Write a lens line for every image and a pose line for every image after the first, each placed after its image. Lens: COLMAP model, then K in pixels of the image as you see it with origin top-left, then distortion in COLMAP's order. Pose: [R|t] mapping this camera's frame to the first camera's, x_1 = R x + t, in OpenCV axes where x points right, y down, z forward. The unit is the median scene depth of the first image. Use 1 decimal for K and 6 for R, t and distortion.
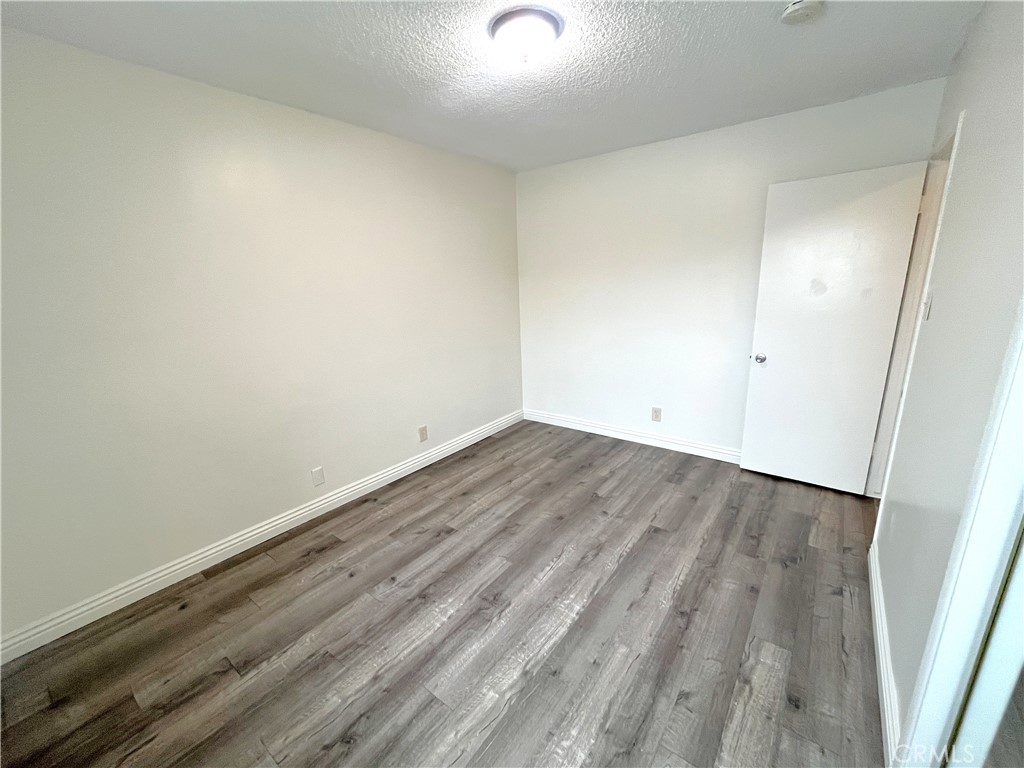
lens RADIAL K [[421.6, 0, 509.1], [0, 421.6, 388.0], [0, 0, 1]] dist [-0.000608, -0.000225]
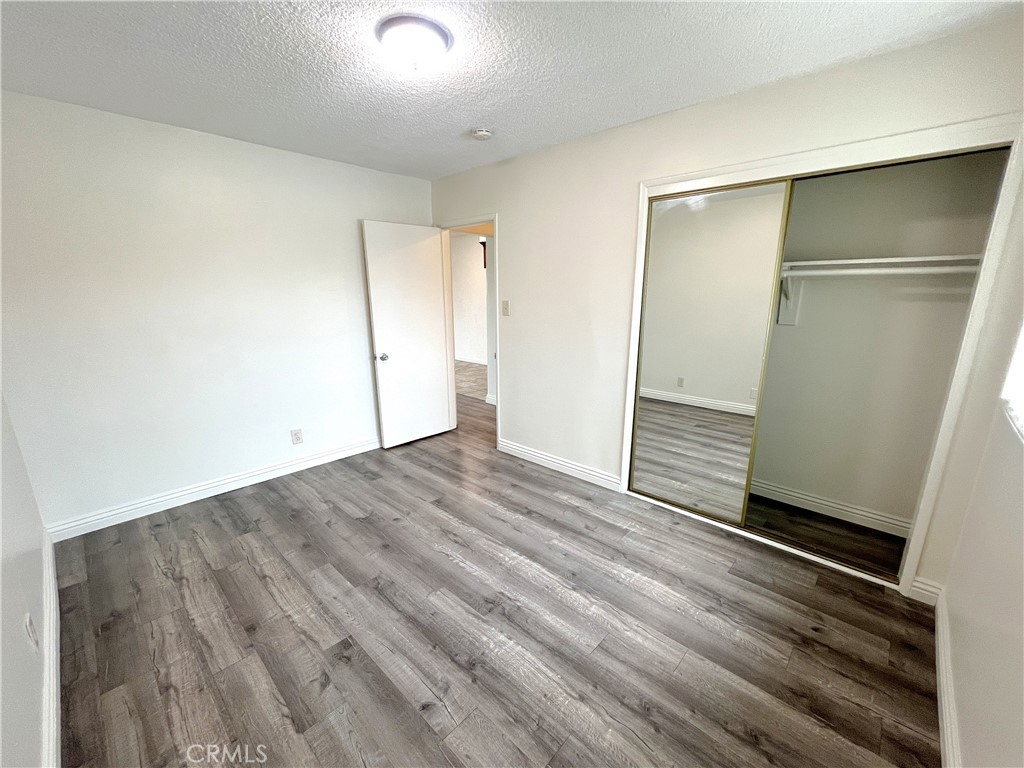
lens RADIAL K [[421.6, 0, 509.5], [0, 421.6, 387.5], [0, 0, 1]] dist [-0.000608, -0.000225]
pose [[0.096869, -0.191589, 0.976683, -0.807226], [0.244609, 0.955784, 0.163228, -0.127666], [-0.964771, 0.223094, 0.139450, 0.622392]]
